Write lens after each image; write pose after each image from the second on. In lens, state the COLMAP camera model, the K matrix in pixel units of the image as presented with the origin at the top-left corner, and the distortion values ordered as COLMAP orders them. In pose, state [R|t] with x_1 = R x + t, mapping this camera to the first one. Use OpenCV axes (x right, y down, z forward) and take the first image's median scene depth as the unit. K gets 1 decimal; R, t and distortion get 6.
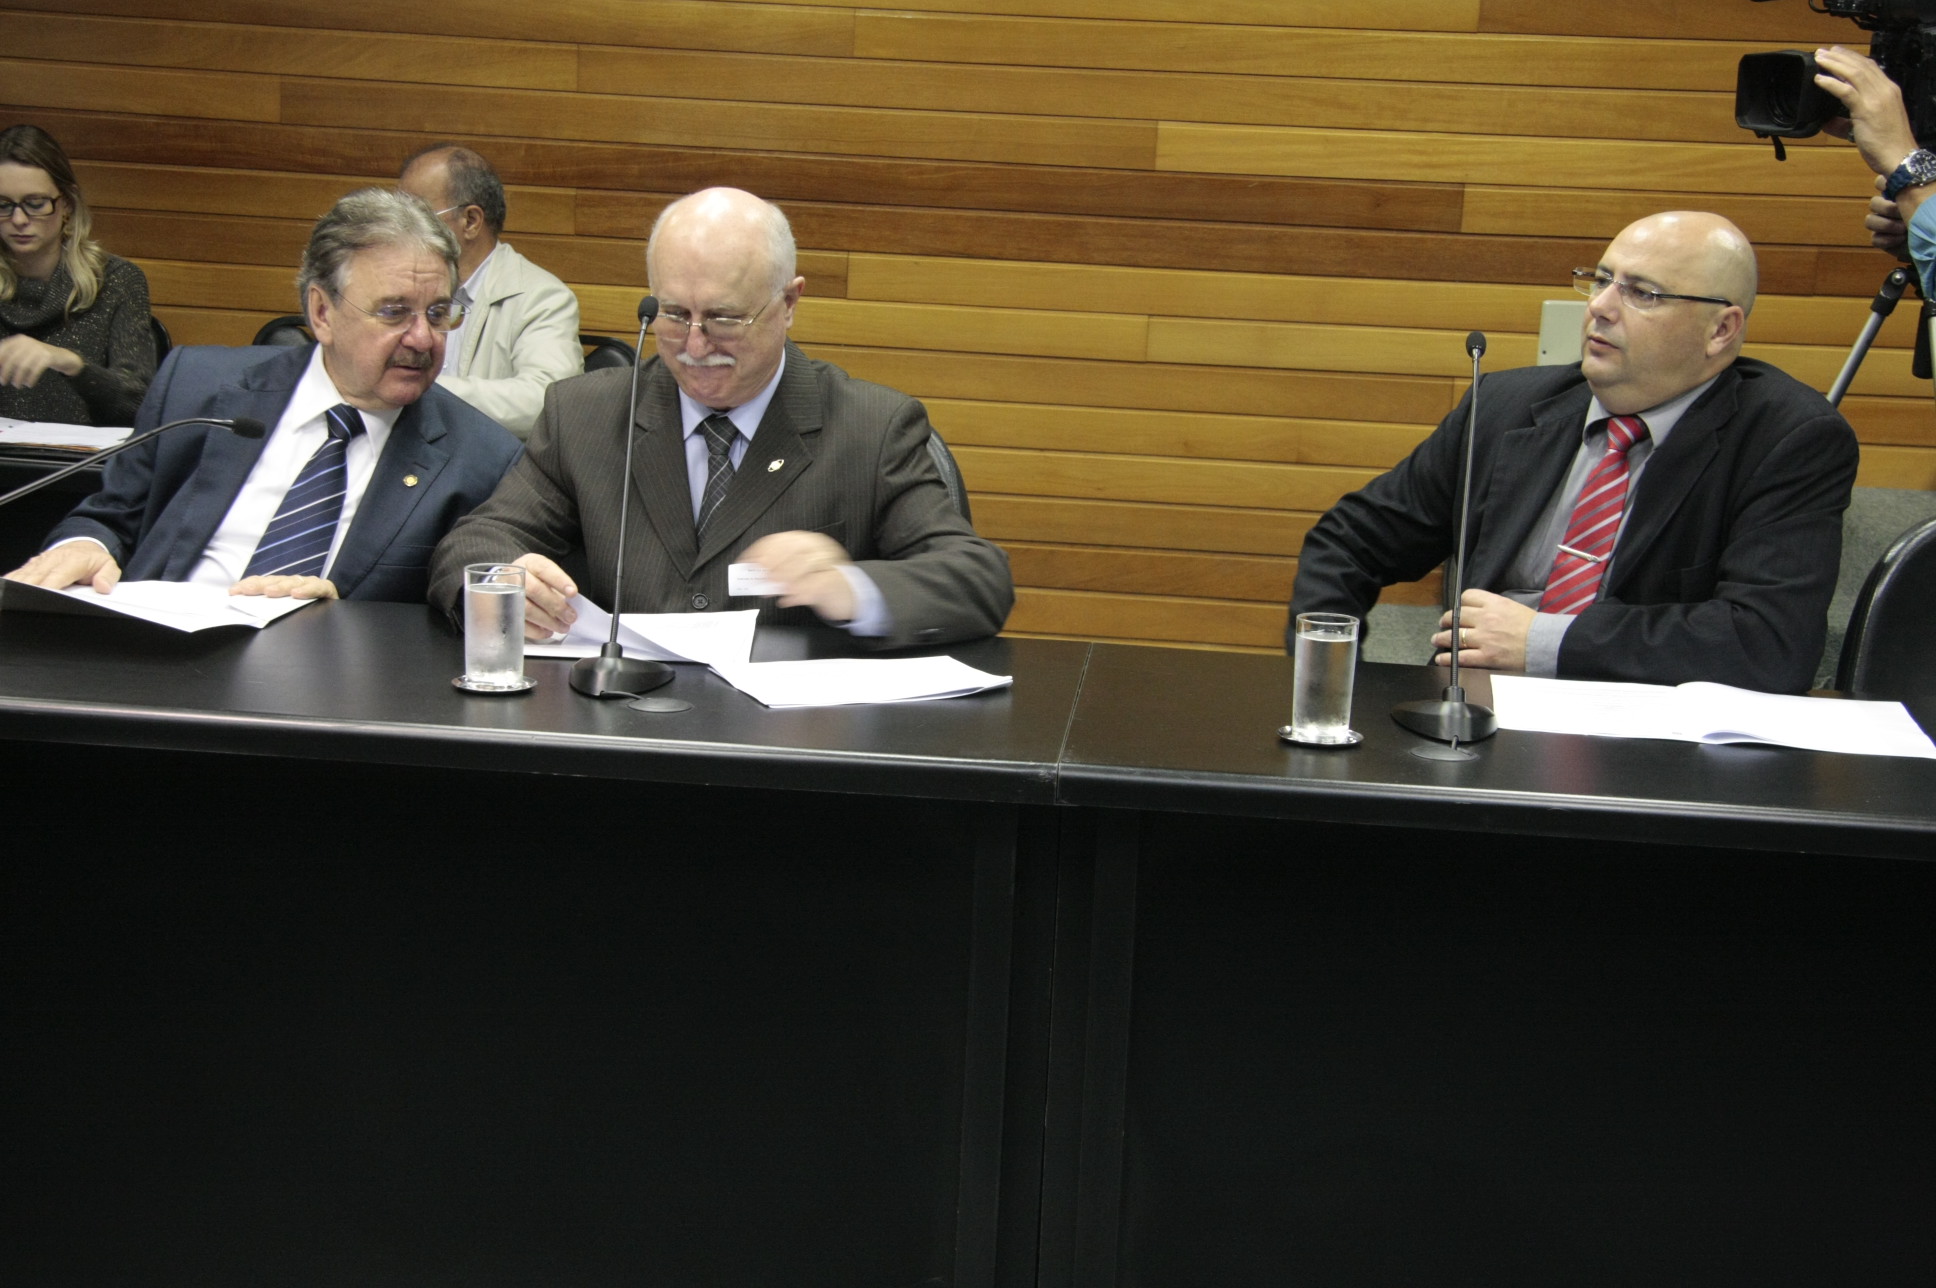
lens RADIAL K [[3136.1, 0, 978.3], [0, 3136.1, 658.8], [0, 0, 1]] dist [0.151508, 0.000000]
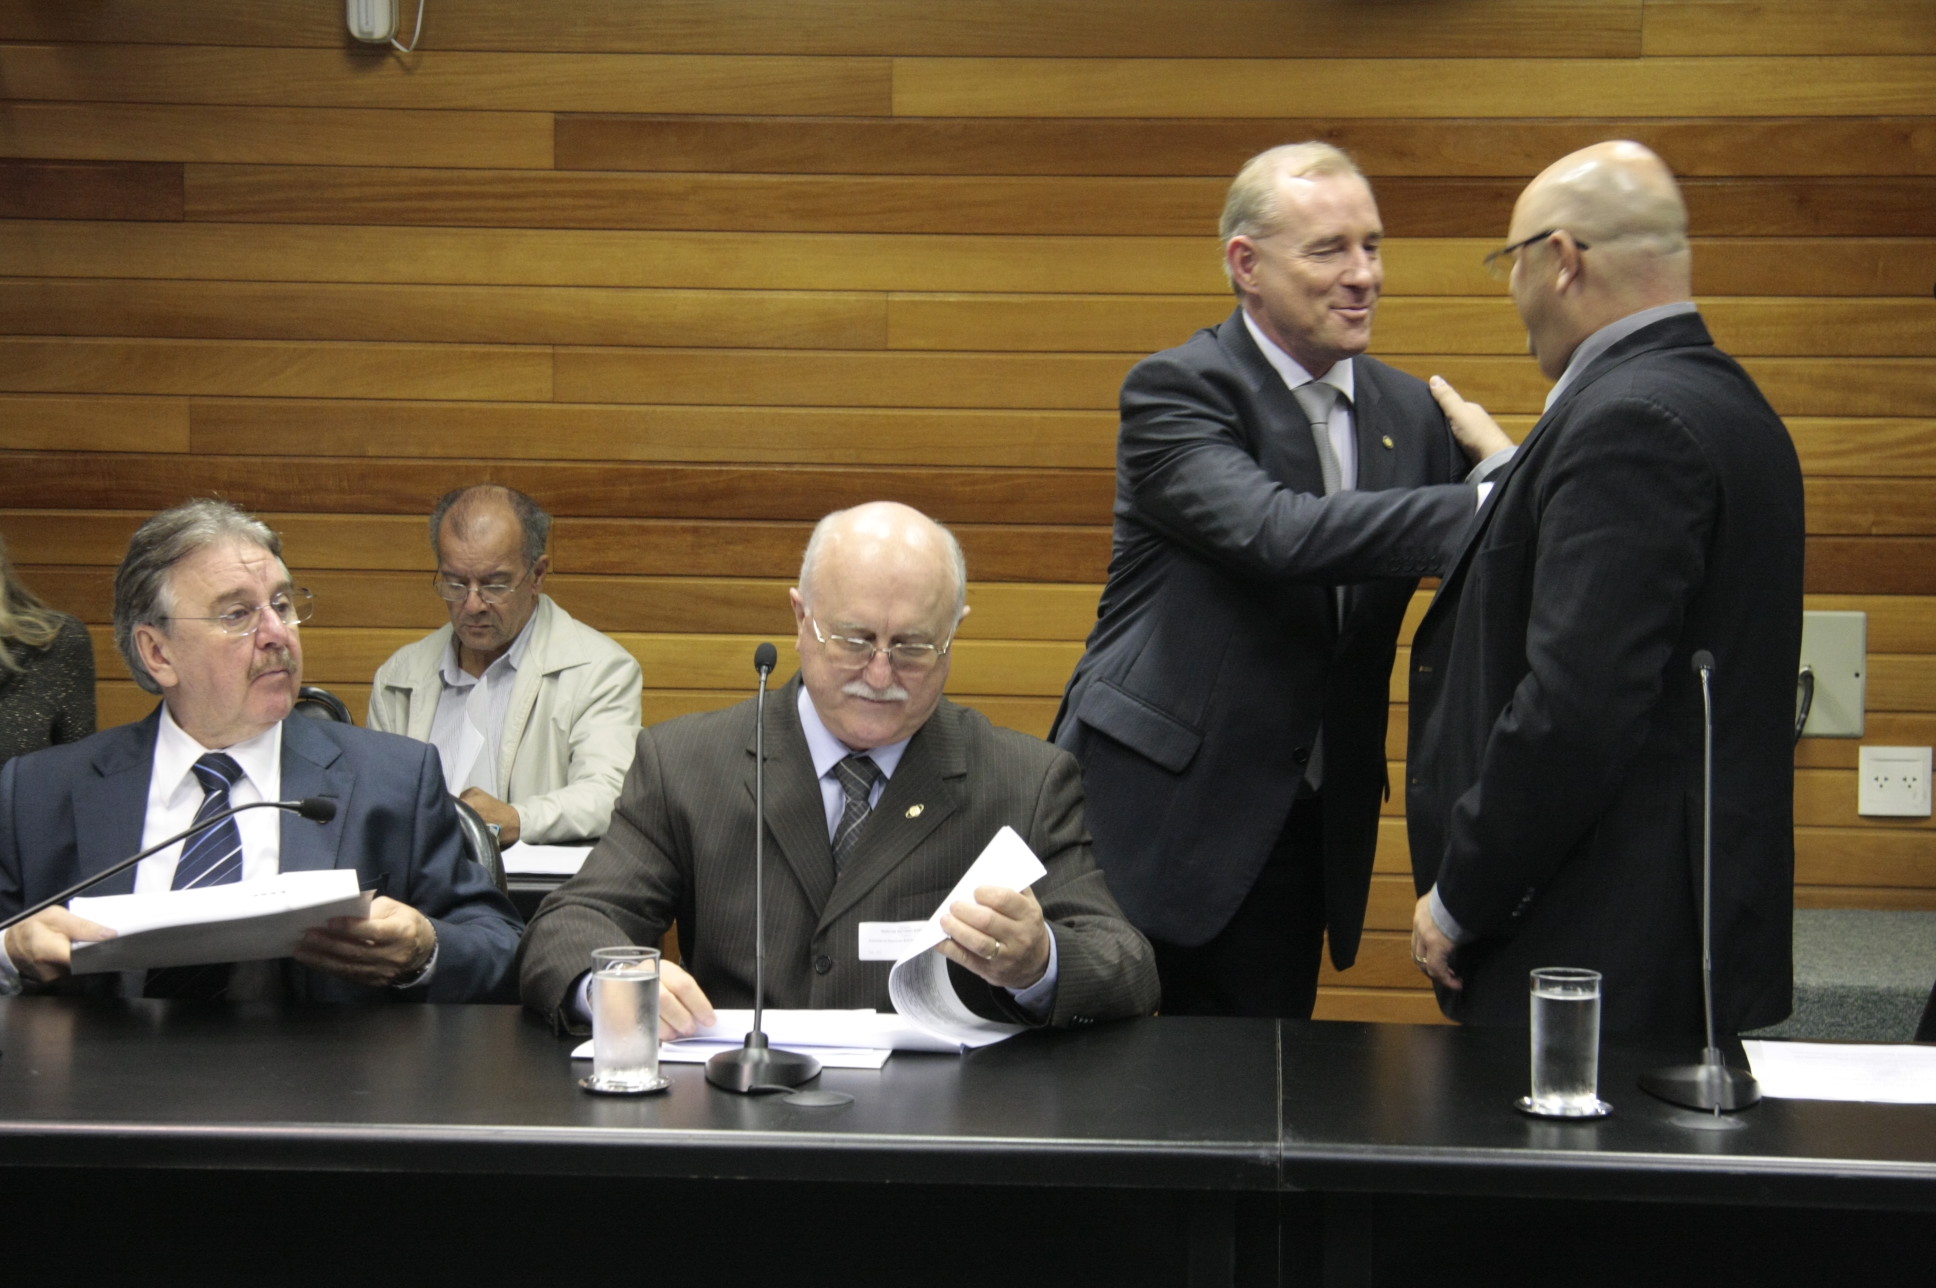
lens RADIAL K [[4445.7, 0, 955.7], [0, 4445.7, 644.3], [0, 0, 1]] dist [0.295006, 0.000000]
pose [[0.999132, -0.035593, 0.021660, -0.049541], [0.037768, 0.993210, -0.110035, 0.015954], [-0.017596, 0.110757, 0.993692, -0.155485]]
